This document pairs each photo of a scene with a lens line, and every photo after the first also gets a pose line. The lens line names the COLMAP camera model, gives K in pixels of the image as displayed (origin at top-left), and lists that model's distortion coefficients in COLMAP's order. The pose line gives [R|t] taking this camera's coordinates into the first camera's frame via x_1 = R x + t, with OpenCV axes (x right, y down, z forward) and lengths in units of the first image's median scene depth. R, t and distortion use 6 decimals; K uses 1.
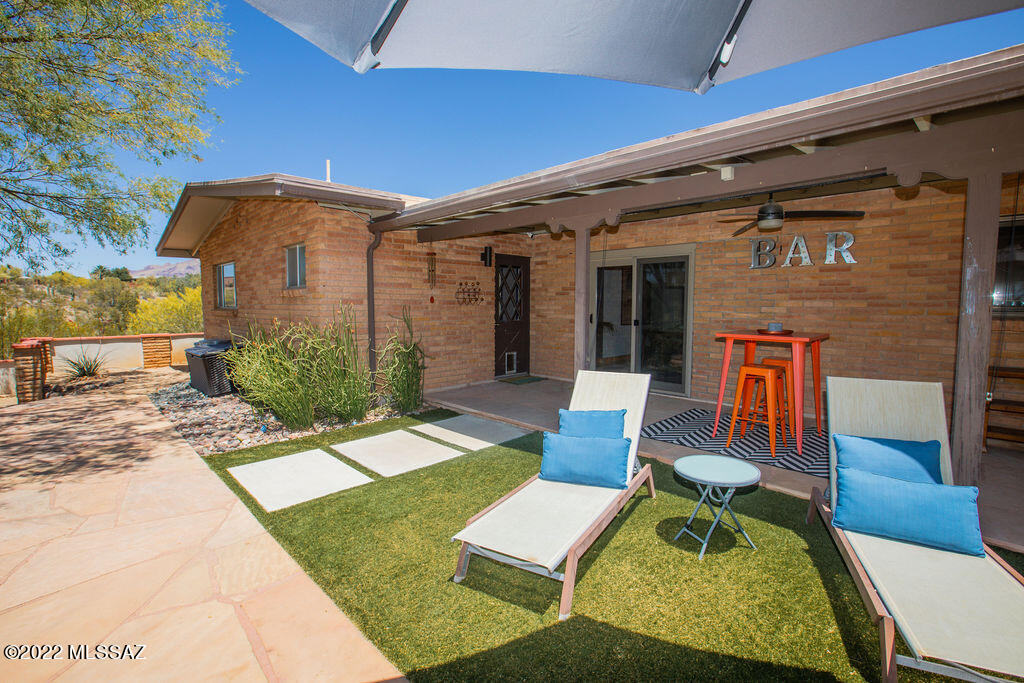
lens RADIAL K [[472.5, 0, 518.8], [0, 472.5, 342.3], [0, 0, 1]] dist [-0.034217, 0.000333]
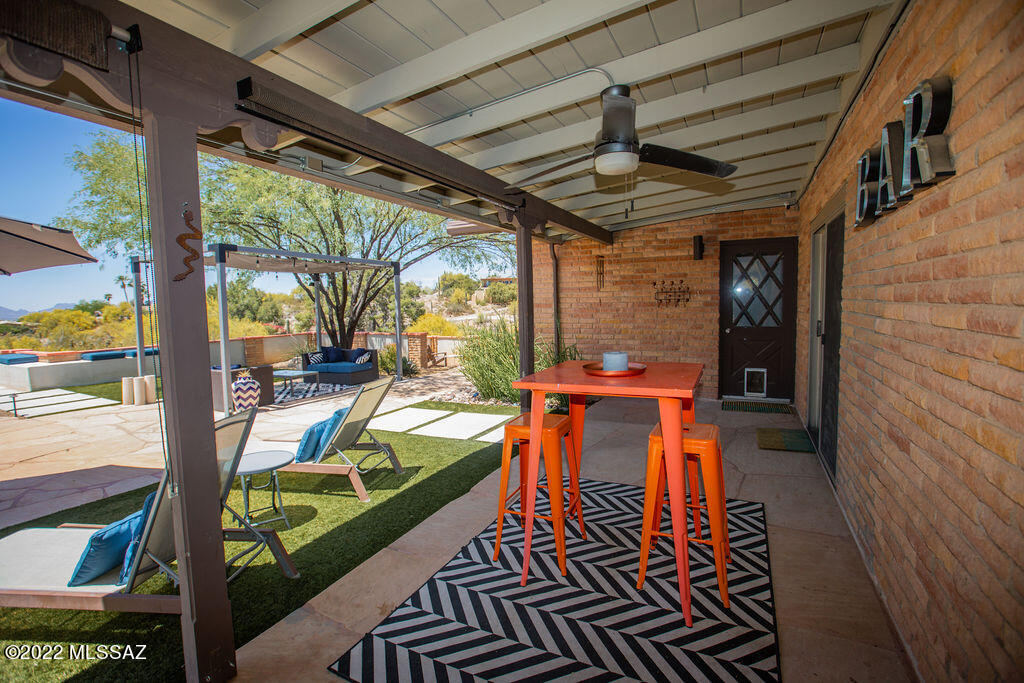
lens RADIAL K [[472.5, 0, 518.8], [0, 472.5, 342.3], [0, 0, 1]] dist [-0.034217, 0.000333]
pose [[0.338297, 0.067429, -0.938621, 0.641346], [-0.054390, 0.997163, 0.052031, -0.044645], [0.939466, 0.033449, 0.341005, 0.455494]]
